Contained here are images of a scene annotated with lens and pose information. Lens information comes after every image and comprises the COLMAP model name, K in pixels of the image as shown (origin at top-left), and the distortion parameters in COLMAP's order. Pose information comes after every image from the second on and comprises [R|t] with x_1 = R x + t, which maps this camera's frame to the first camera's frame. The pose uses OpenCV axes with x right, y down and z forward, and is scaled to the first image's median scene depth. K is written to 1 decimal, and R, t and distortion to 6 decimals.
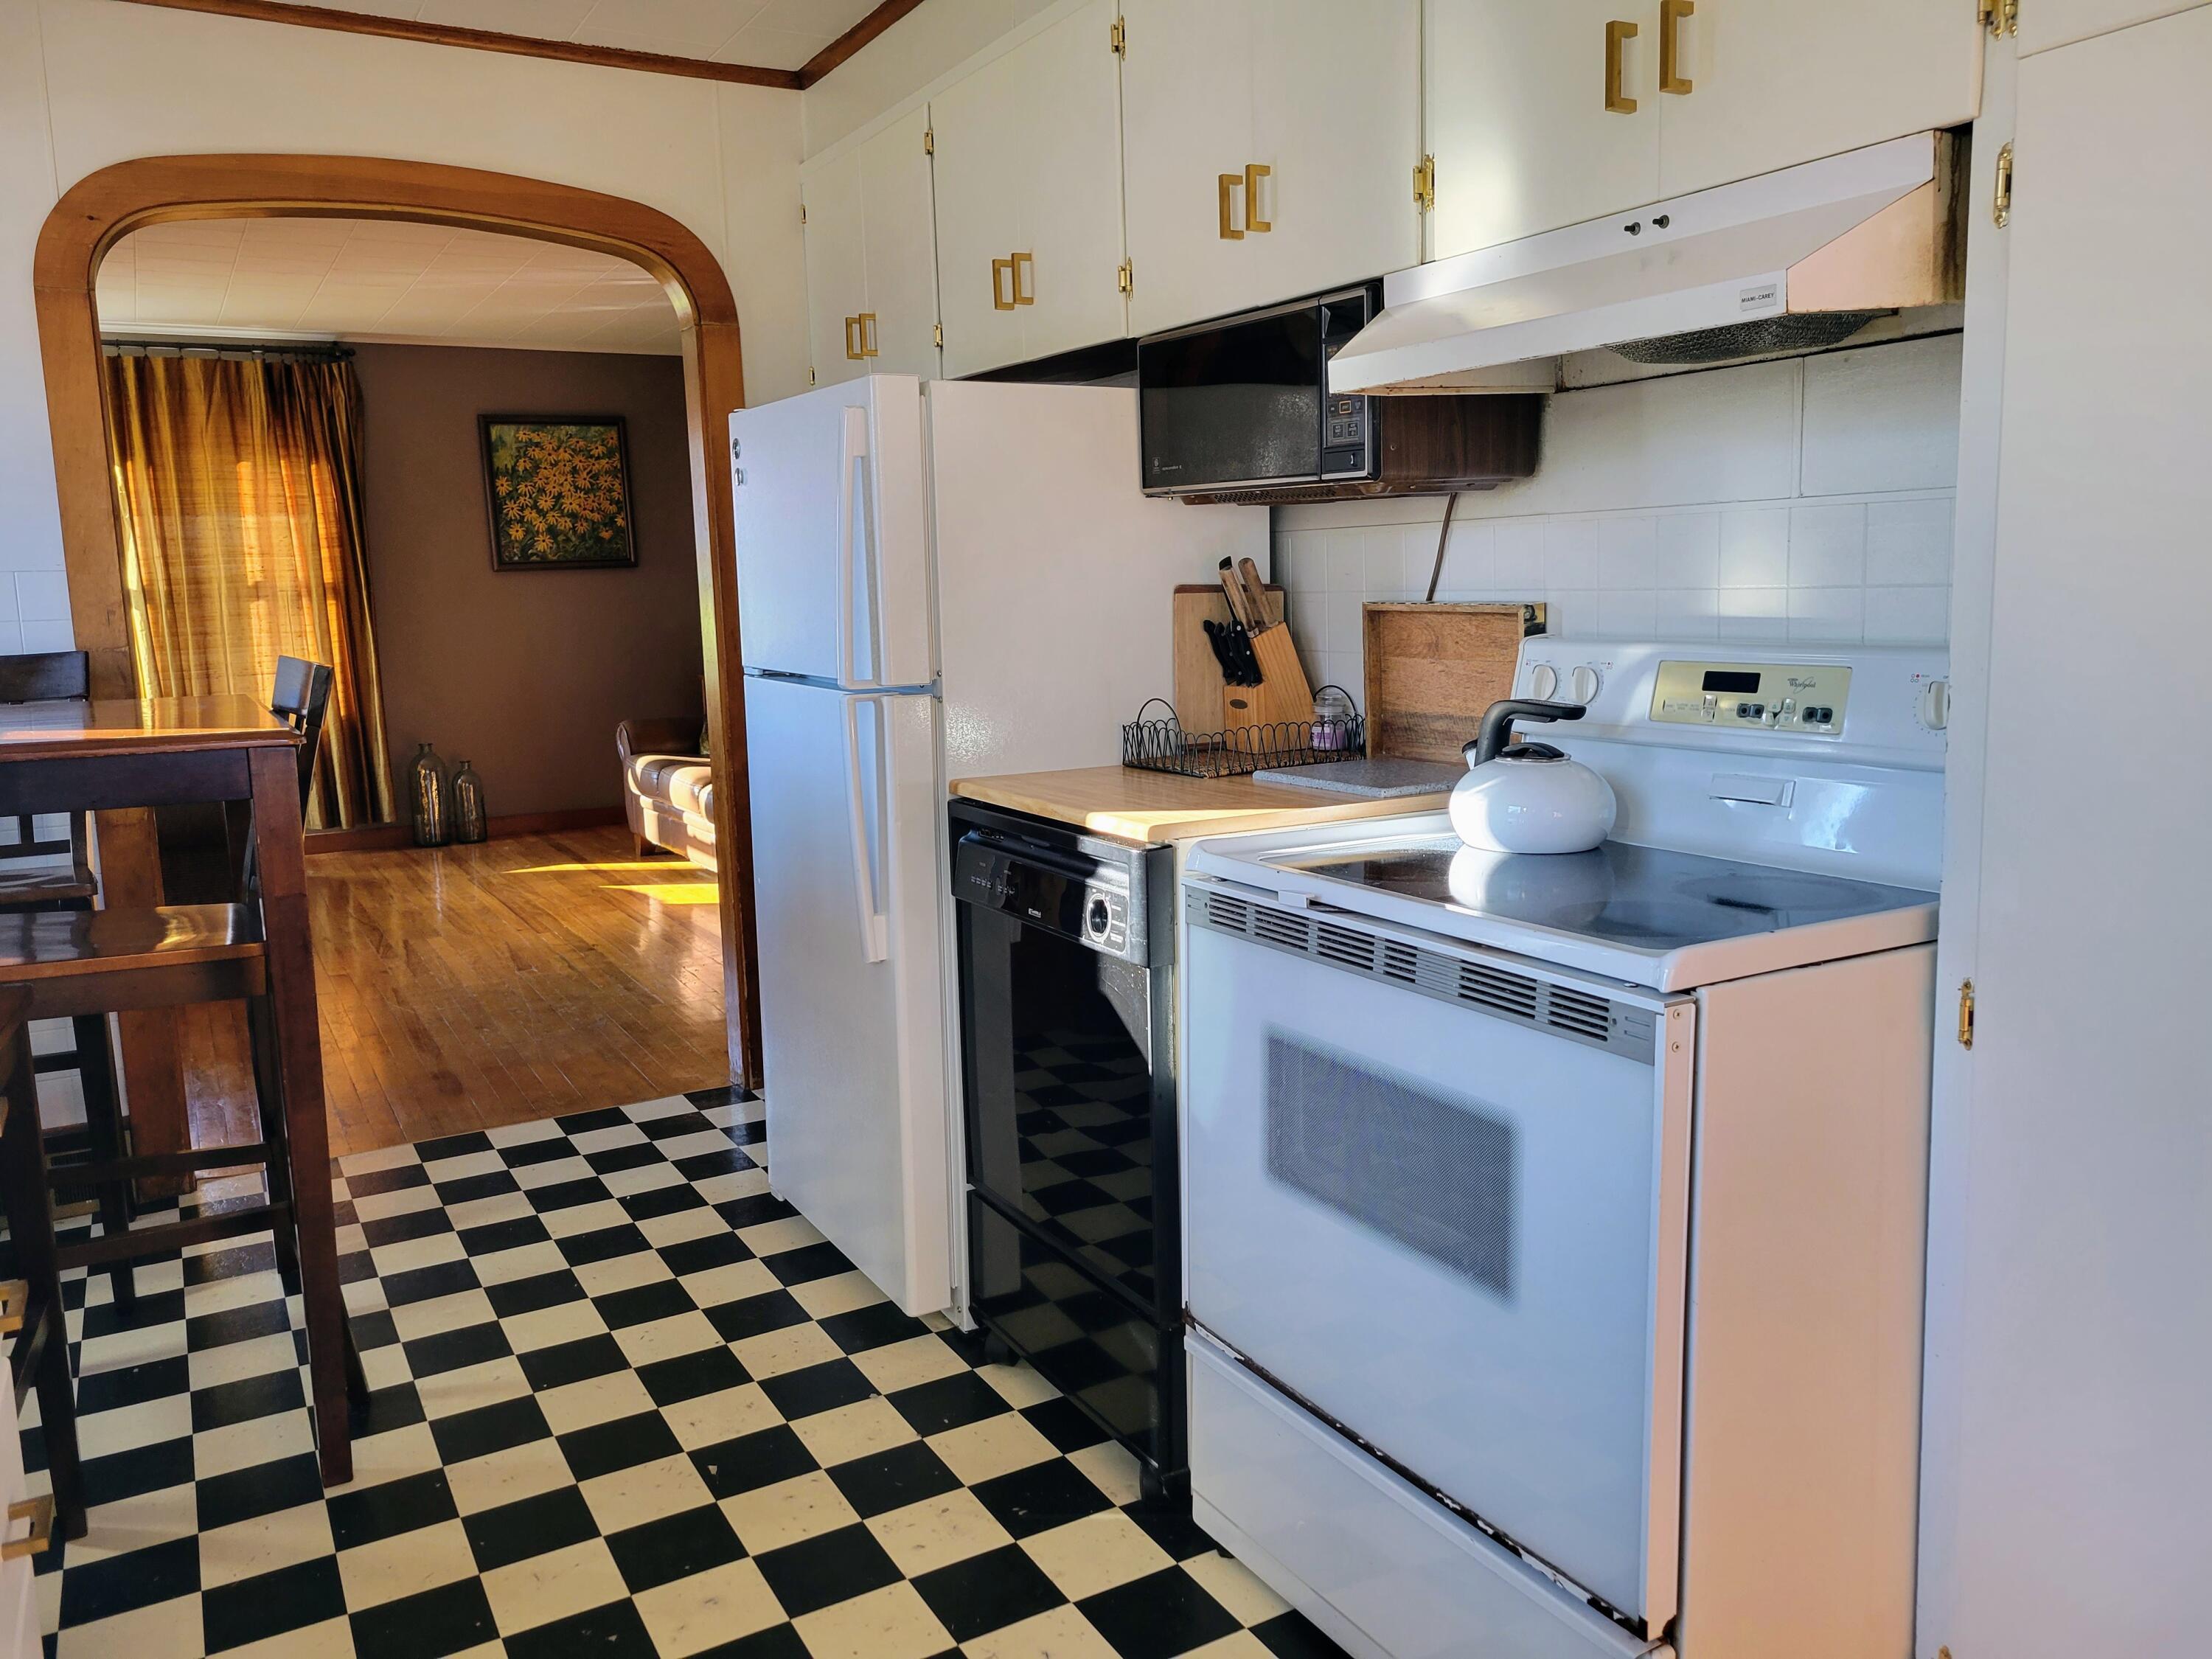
lens RADIAL K [[1666.6, 0, 1111.0], [0, 1666.6, 822.1], [0, 0, 1]] dist [0.043190, 0.000993]
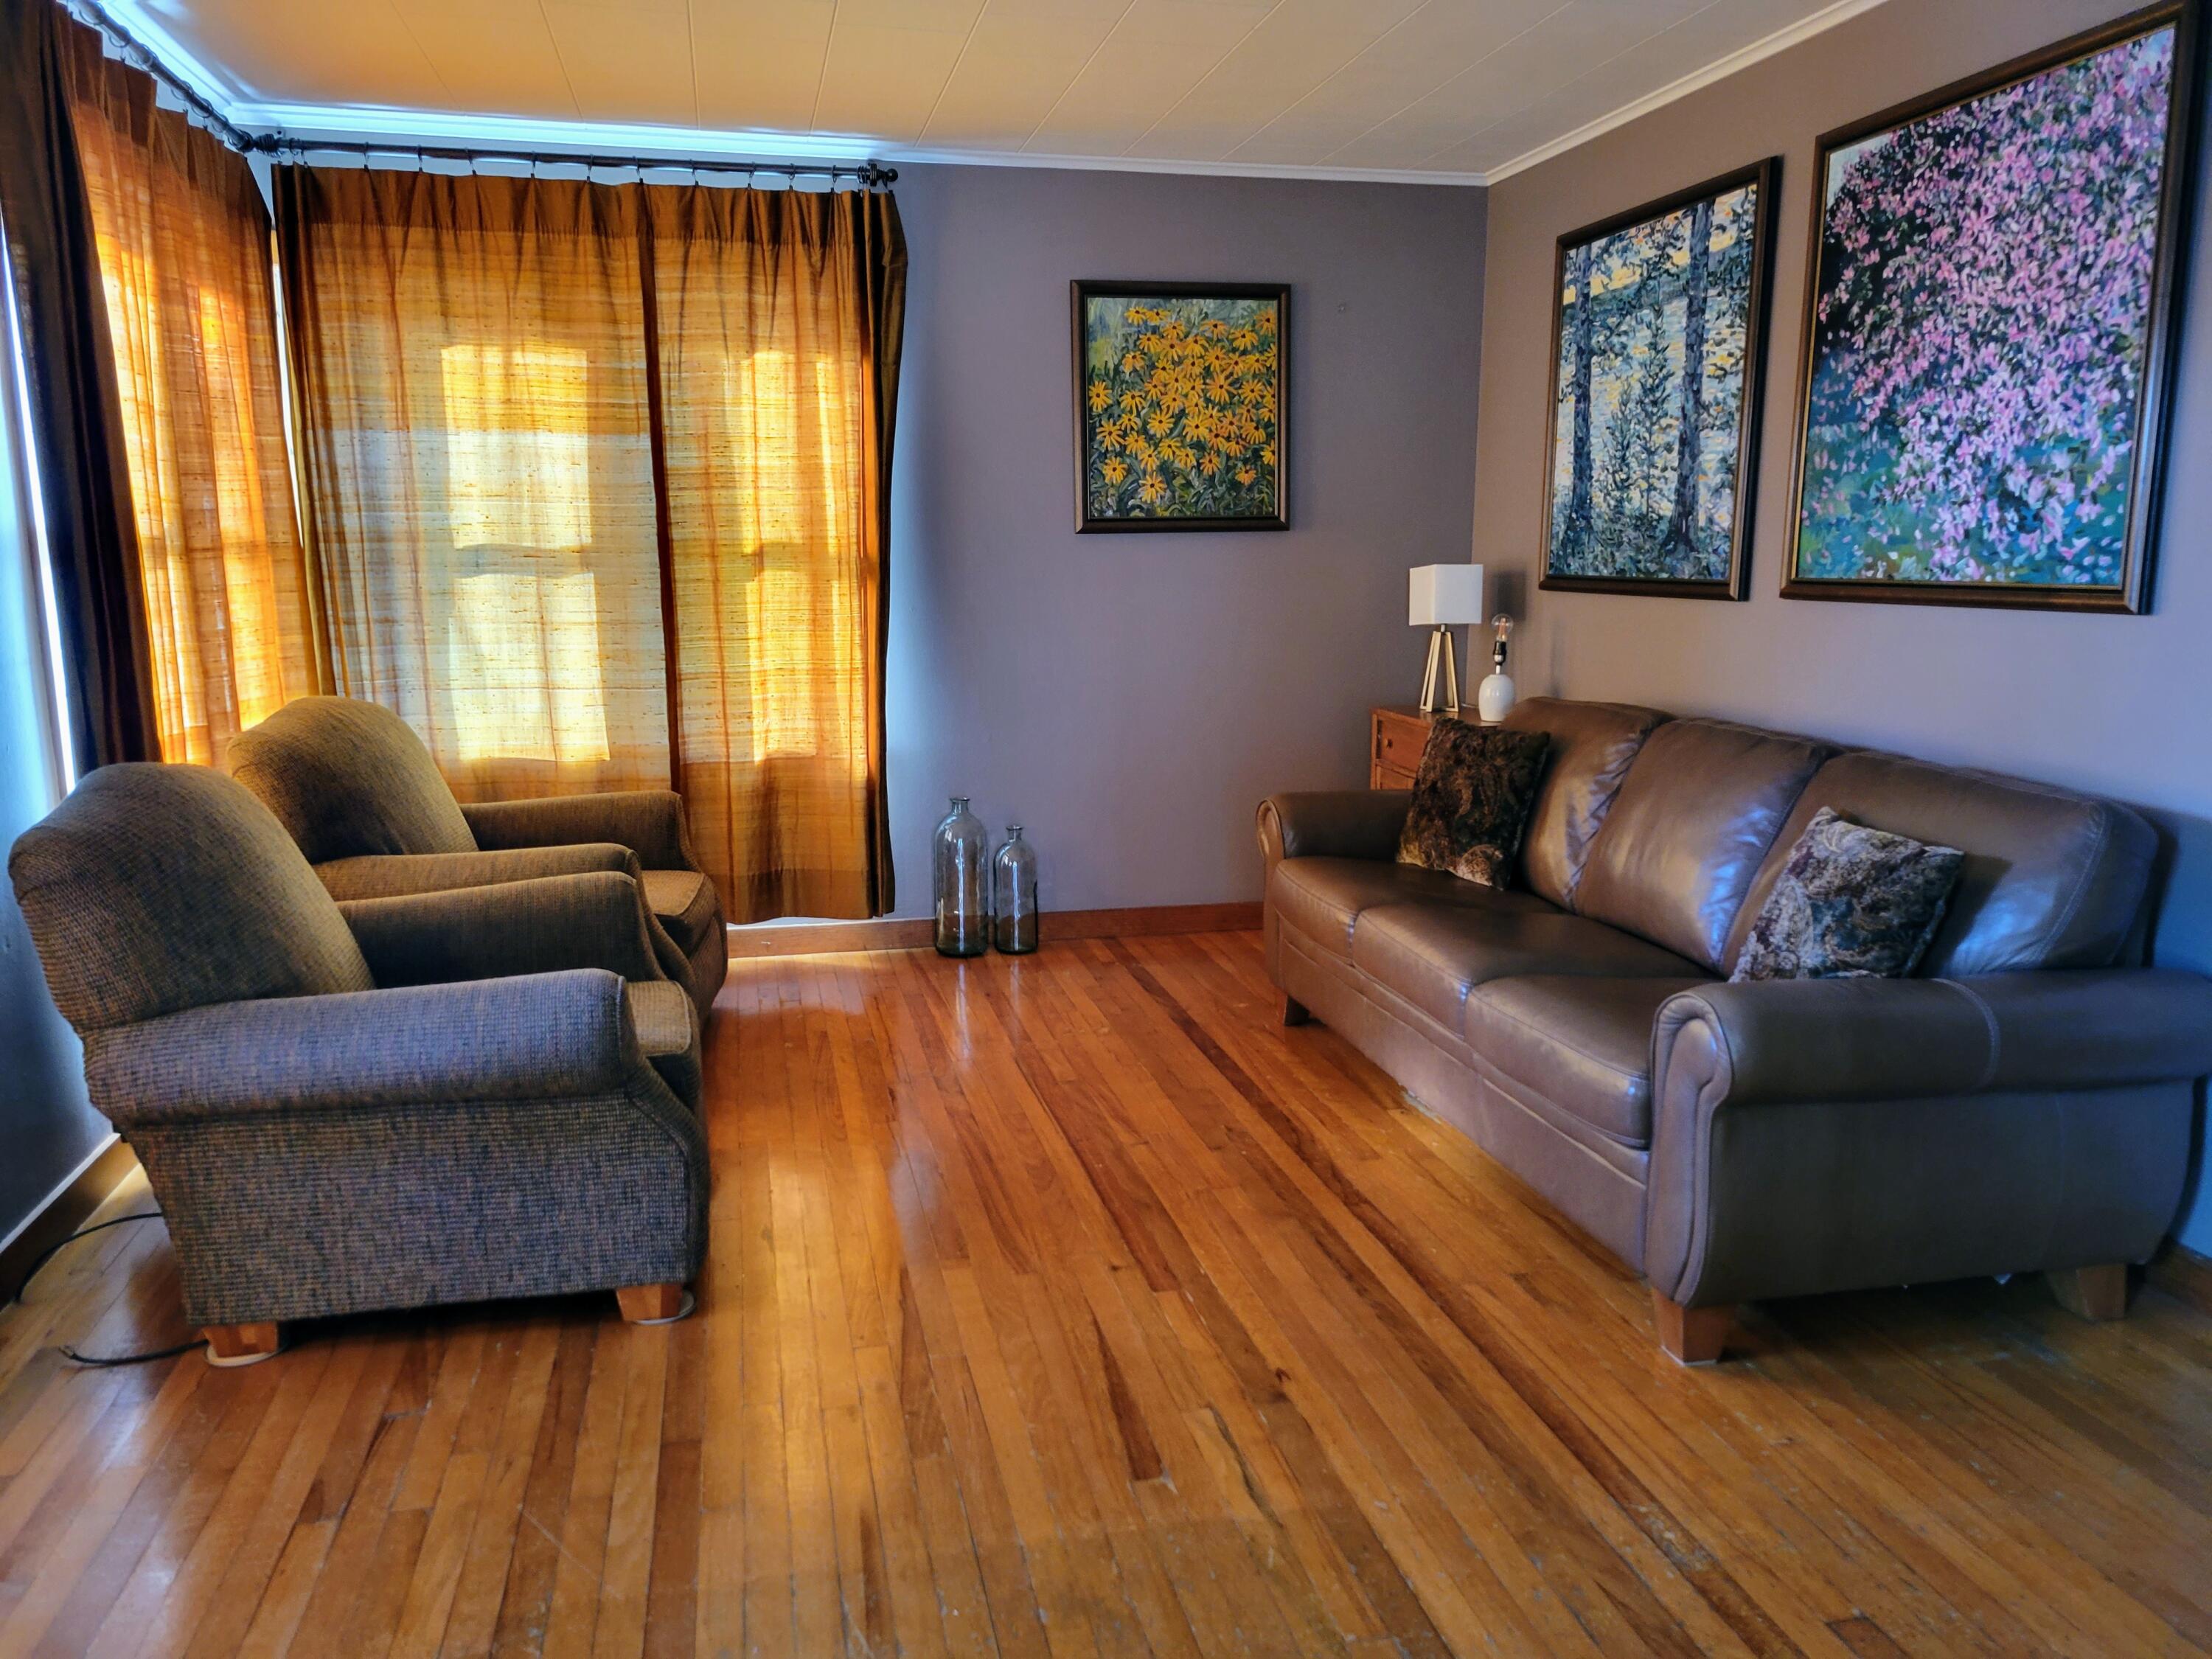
lens RADIAL K [[1666.6, 0, 1106.3], [0, 1666.6, 834.4], [0, 0, 1]] dist [0.043190, 0.000993]
pose [[0.955506, 0.072441, -0.285940, -0.166521], [-0.065572, 0.997284, 0.033539, -0.057276], [0.287593, -0.013297, 0.957661, 0.394040]]
